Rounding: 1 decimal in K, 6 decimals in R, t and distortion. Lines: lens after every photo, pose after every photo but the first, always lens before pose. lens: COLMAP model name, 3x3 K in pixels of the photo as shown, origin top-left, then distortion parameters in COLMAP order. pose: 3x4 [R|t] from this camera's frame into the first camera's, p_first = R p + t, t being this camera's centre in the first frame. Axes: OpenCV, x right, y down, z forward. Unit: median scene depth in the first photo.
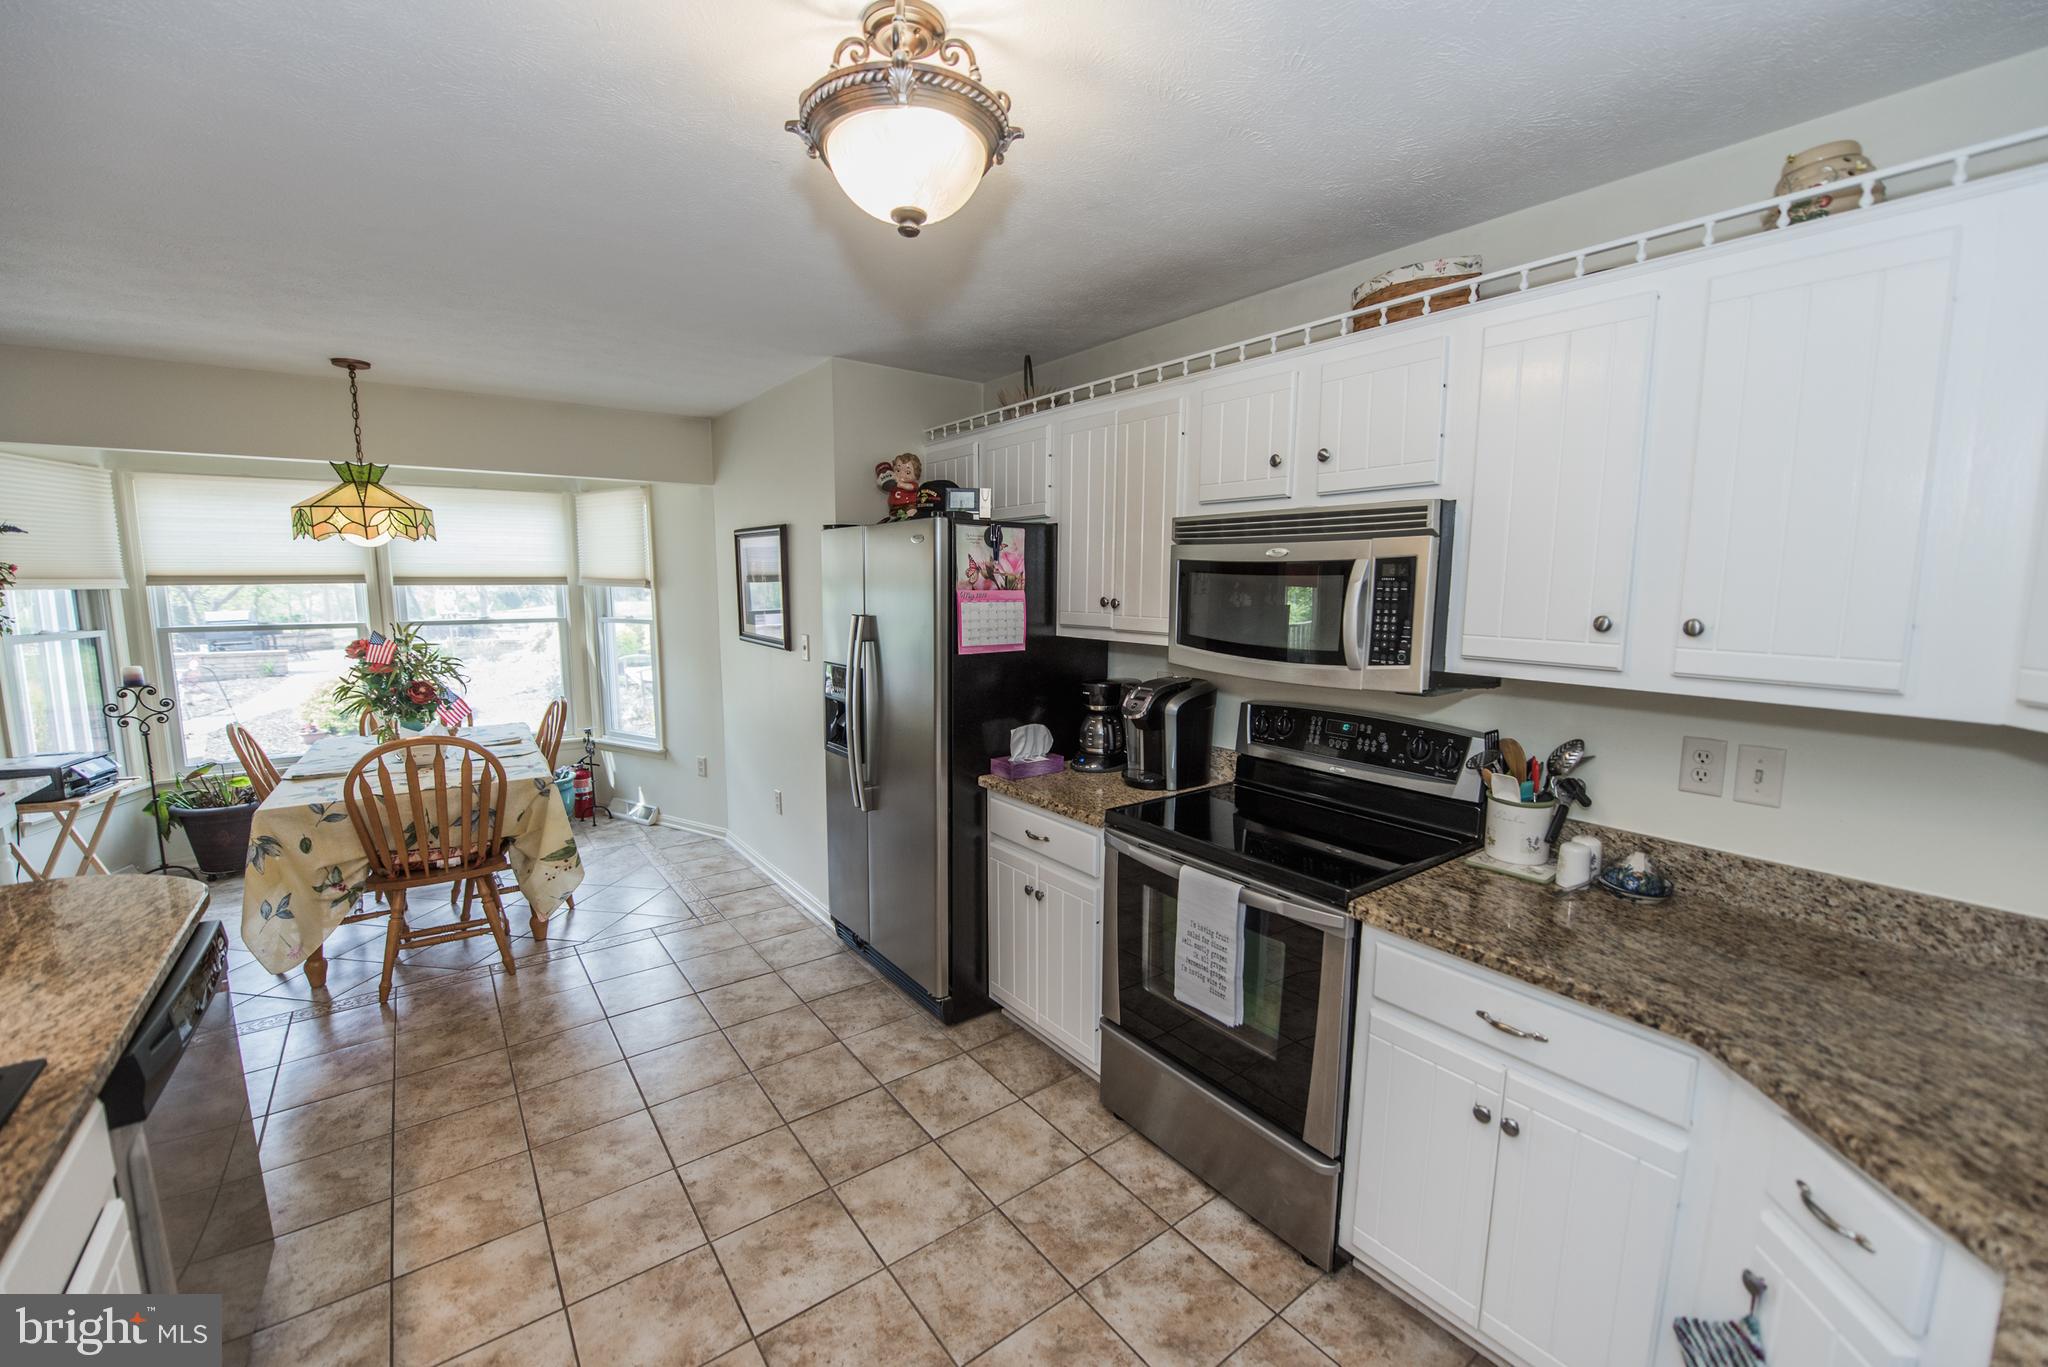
lens RADIAL K [[814.3, 0, 1019.4], [0, 814.3, 684.9], [0, 0, 1]] dist [-0.011365, -0.005121]
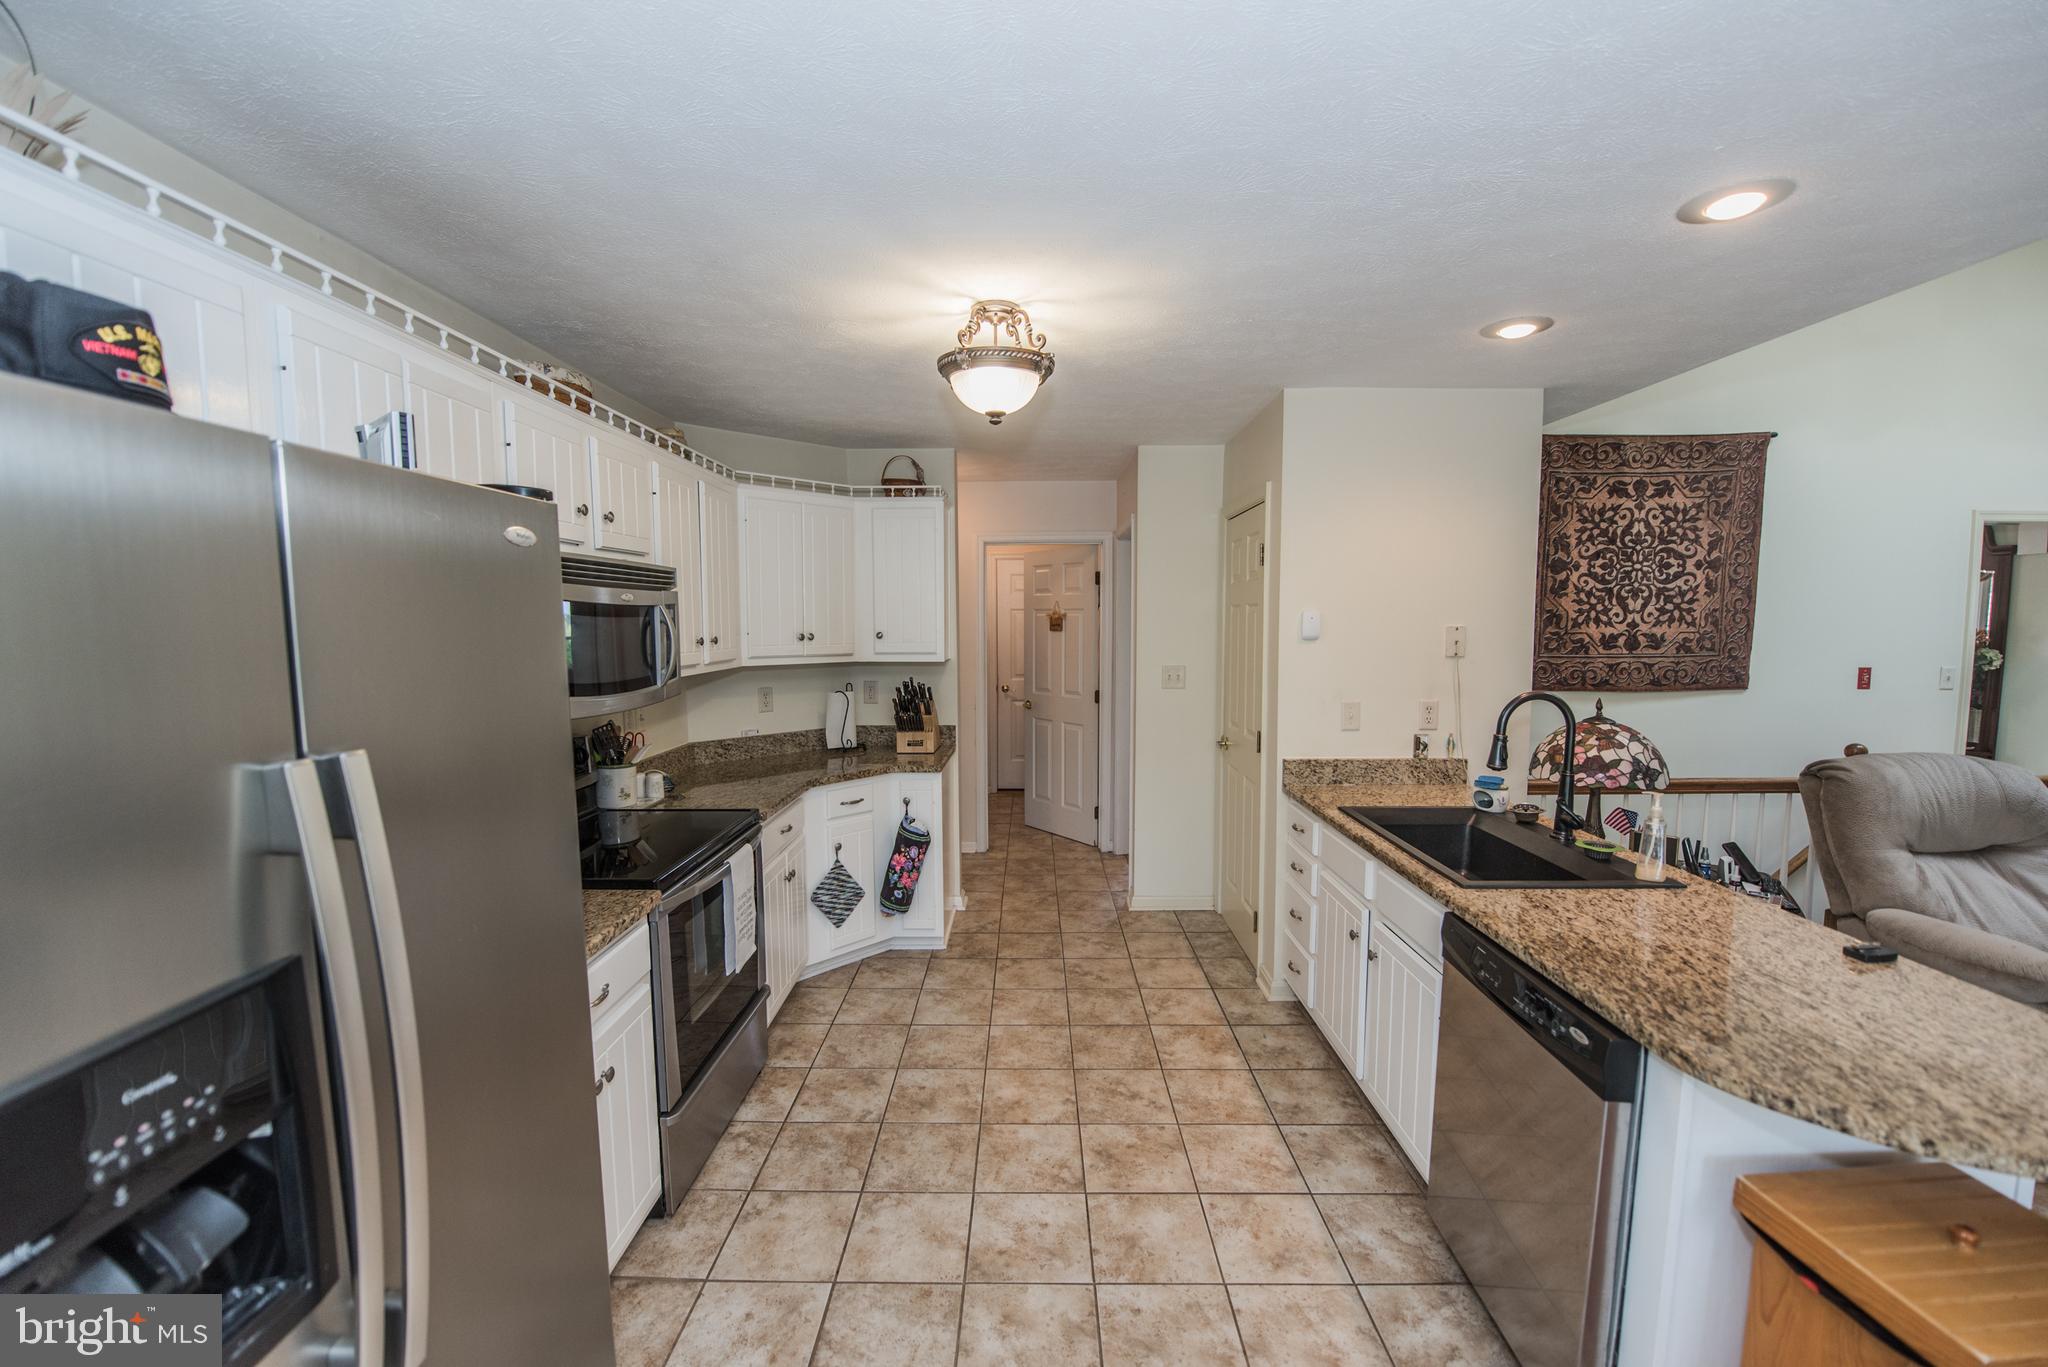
lens RADIAL K [[814.3, 0, 1019.4], [0, 814.3, 684.9], [0, 0, 1]] dist [-0.011365, -0.005121]
pose [[-0.792300, -0.050607, 0.608030, -0.609847], [0.079636, 0.979452, 0.185291, -0.155409], [-0.604913, 0.195227, -0.771989, 1.166133]]
